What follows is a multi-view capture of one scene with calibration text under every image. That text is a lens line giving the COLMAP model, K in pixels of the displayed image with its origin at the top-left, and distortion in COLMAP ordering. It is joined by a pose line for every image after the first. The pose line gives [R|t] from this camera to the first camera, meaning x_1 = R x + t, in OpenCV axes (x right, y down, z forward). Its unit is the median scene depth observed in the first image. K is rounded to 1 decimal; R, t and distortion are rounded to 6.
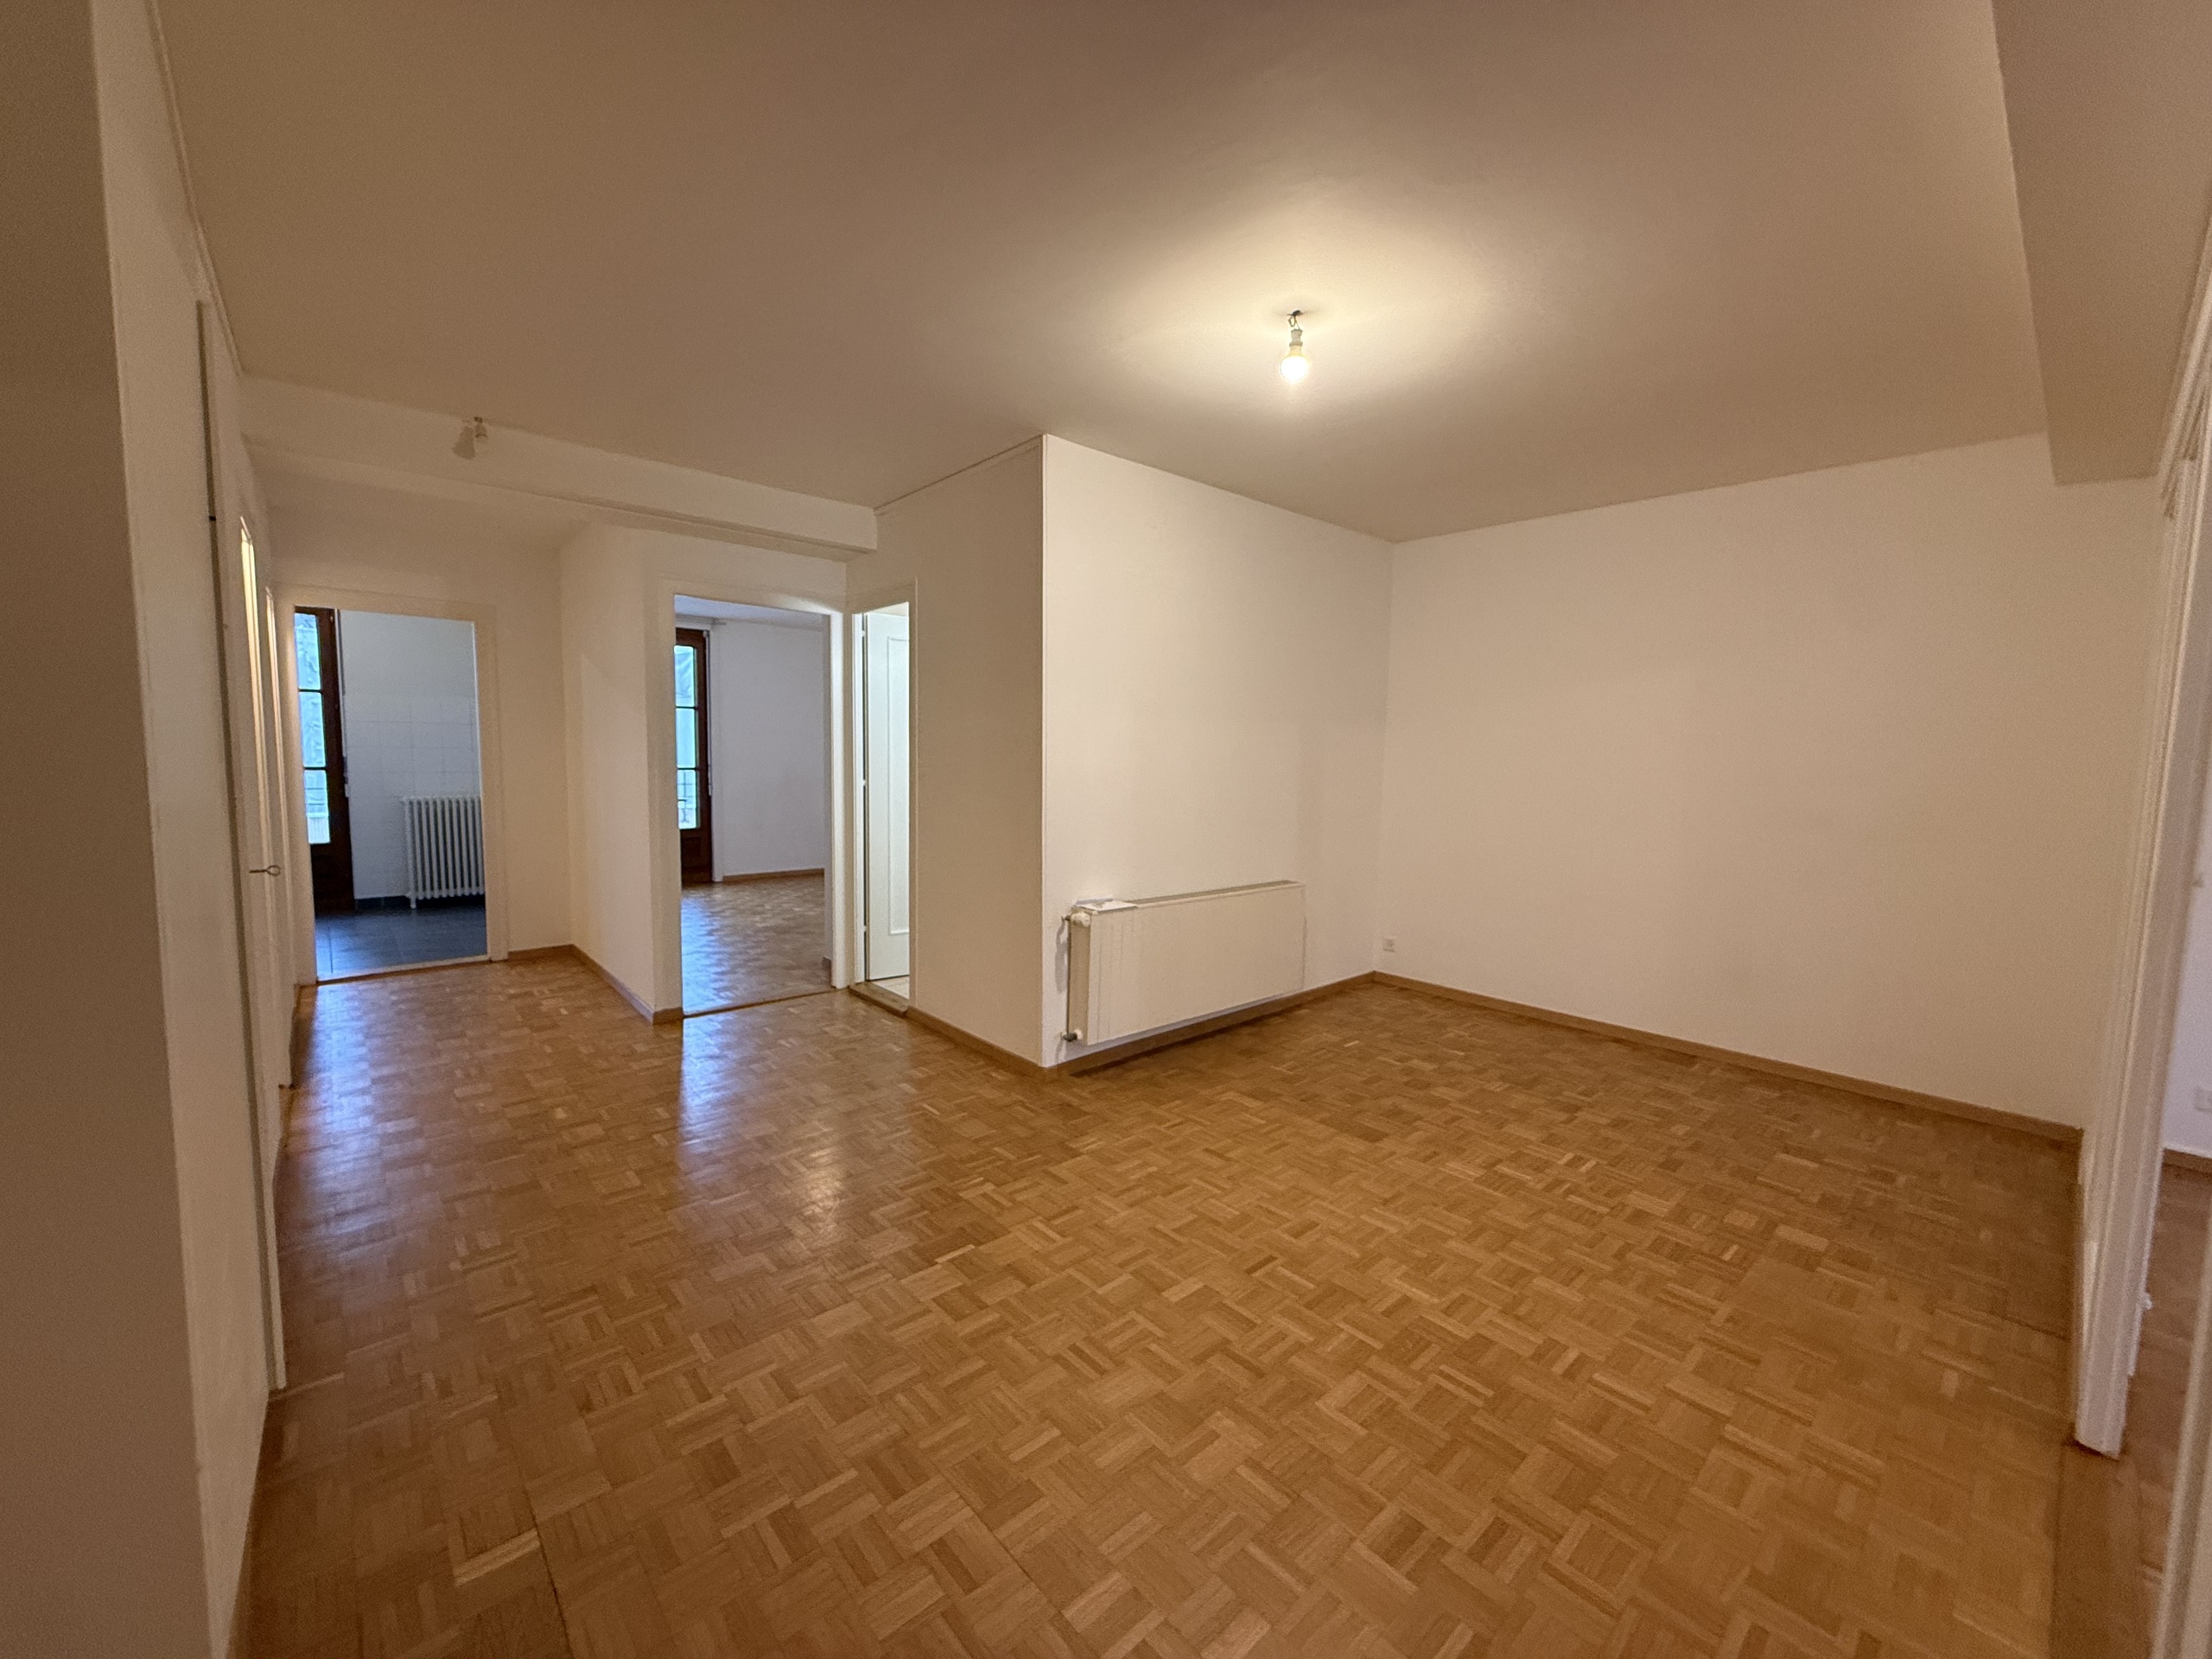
lens RADIAL K [[875.3, 0, 1098.4], [0, 875.3, 810.8], [0, 0, 1]] dist [-0.000911, -0.000196]
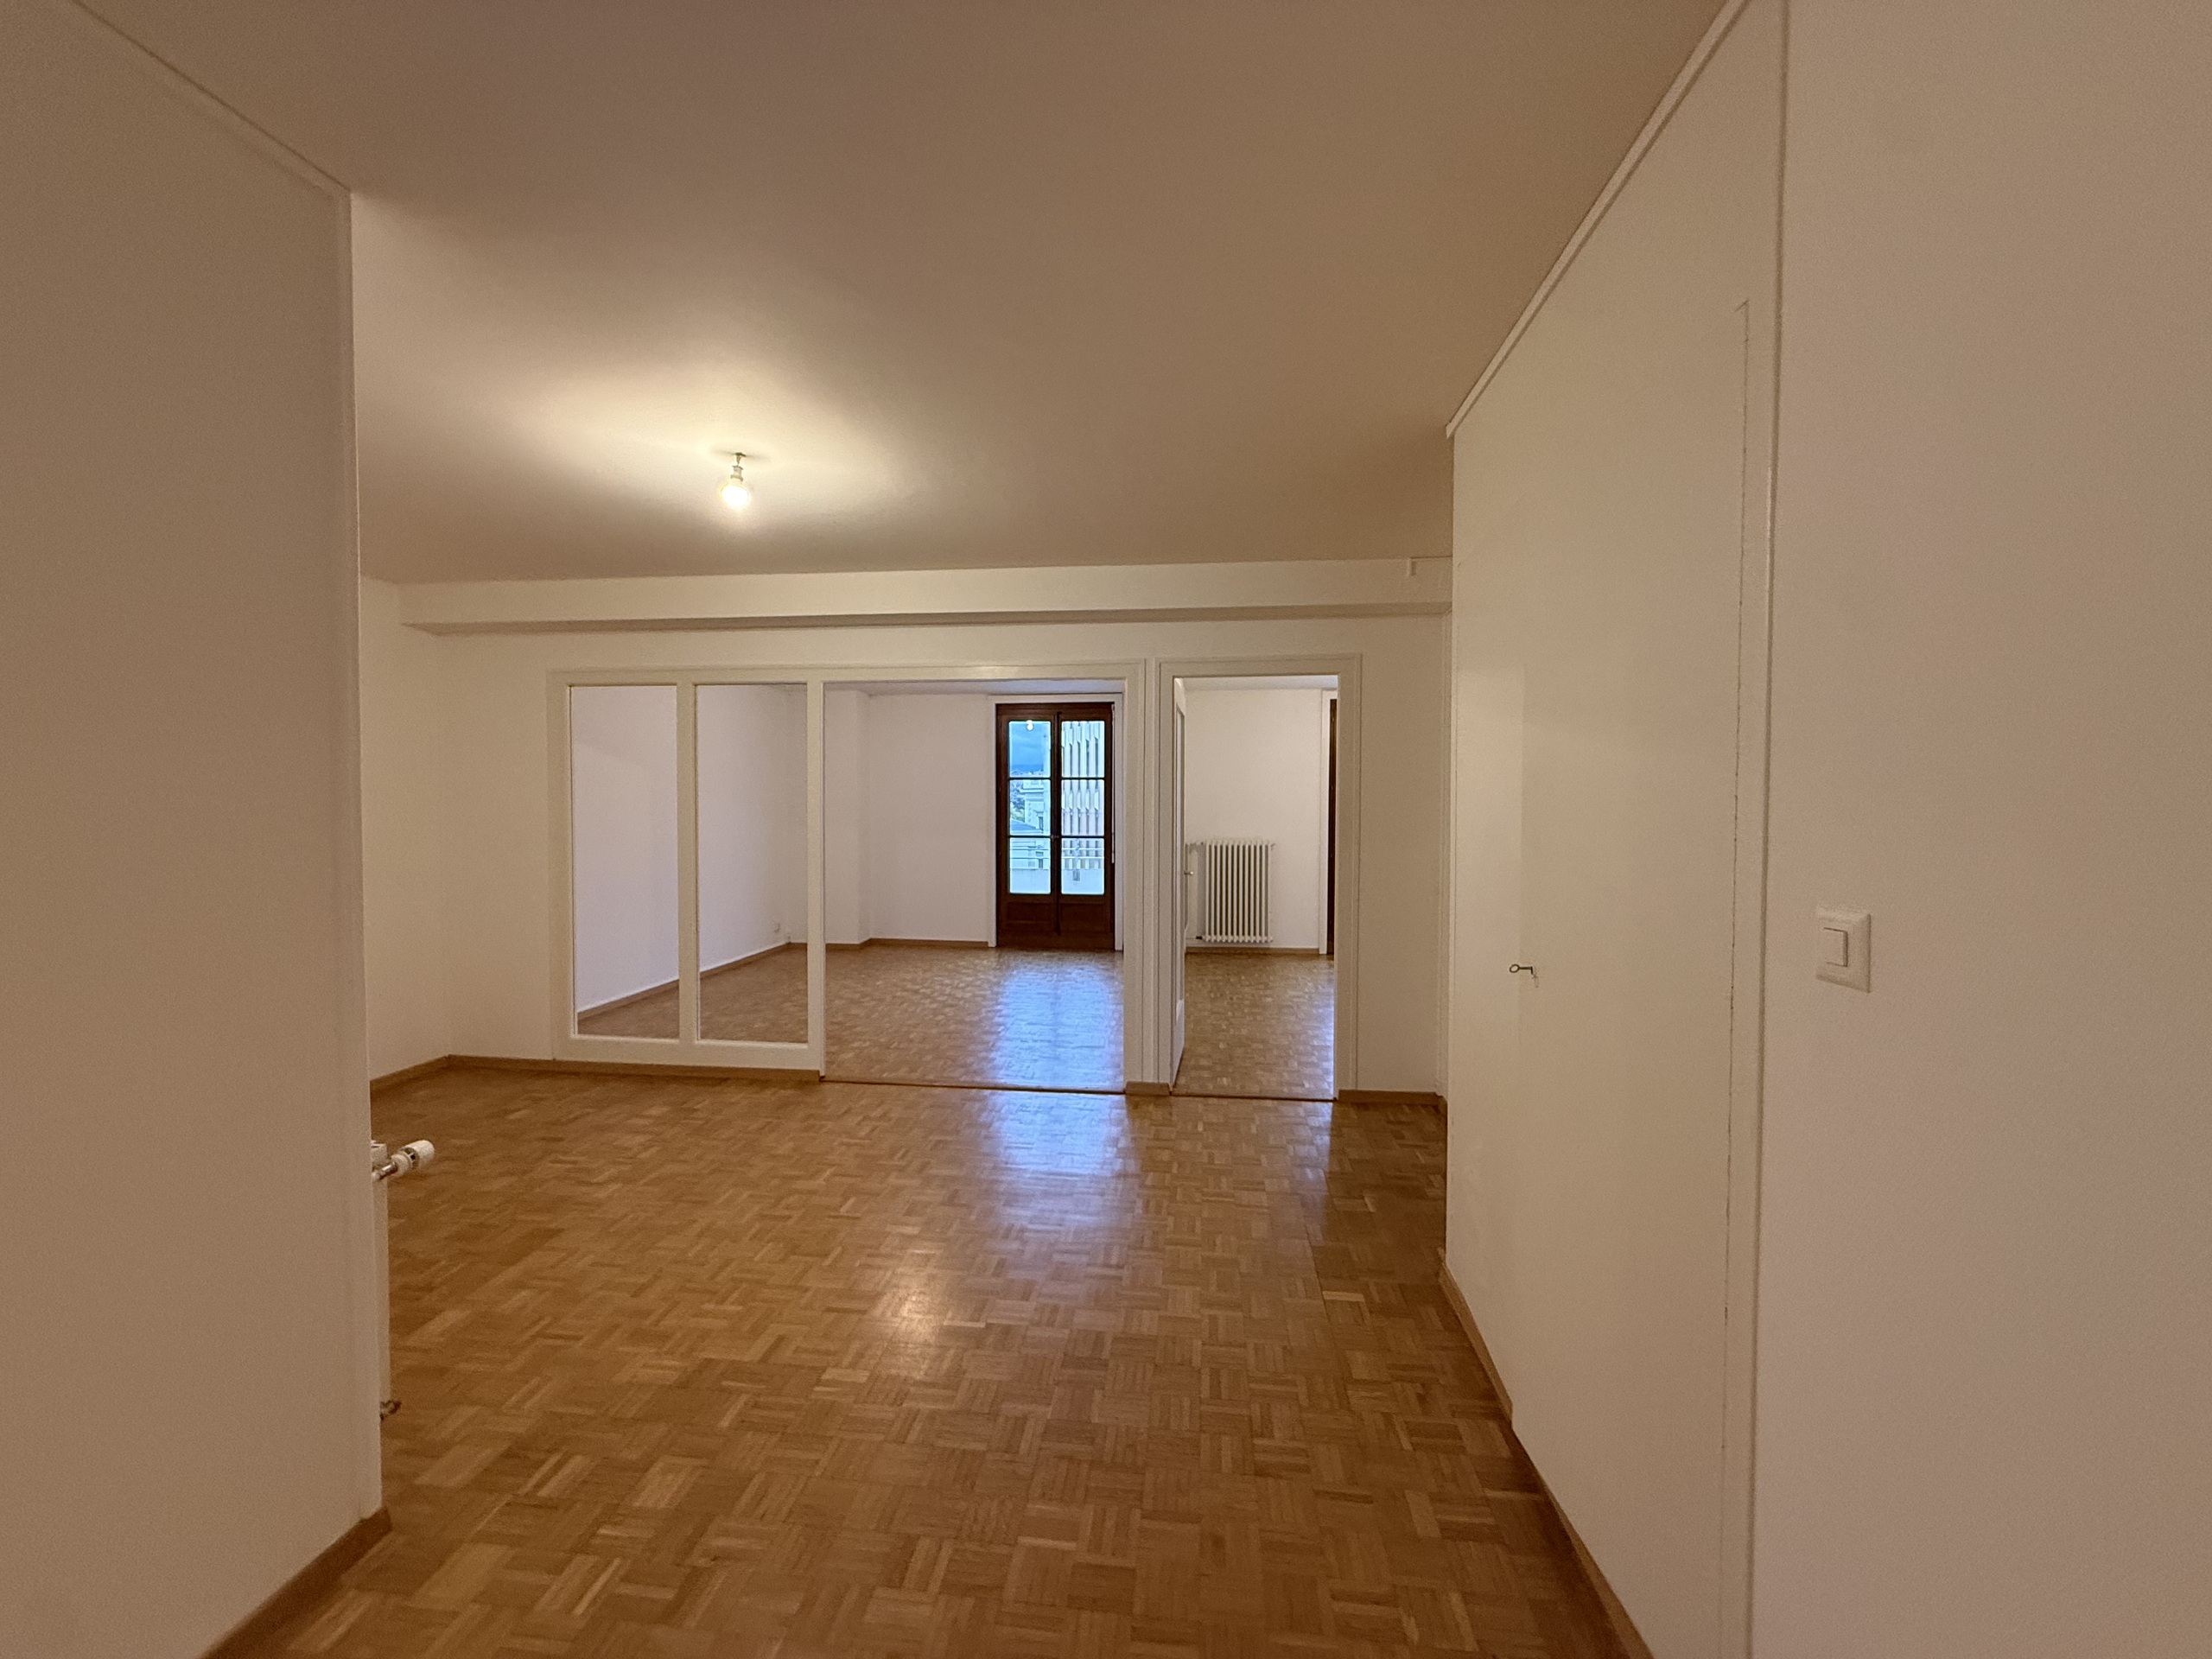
lens RADIAL K [[875.3, 0, 1098.4], [0, 875.3, 810.8], [0, 0, 1]] dist [-0.000911, -0.000196]
pose [[-0.656736, -0.023271, 0.753761, -0.913238], [0.041082, 0.996935, 0.066573, -0.138738], [-0.753001, 0.074687, -0.653767, 1.342820]]
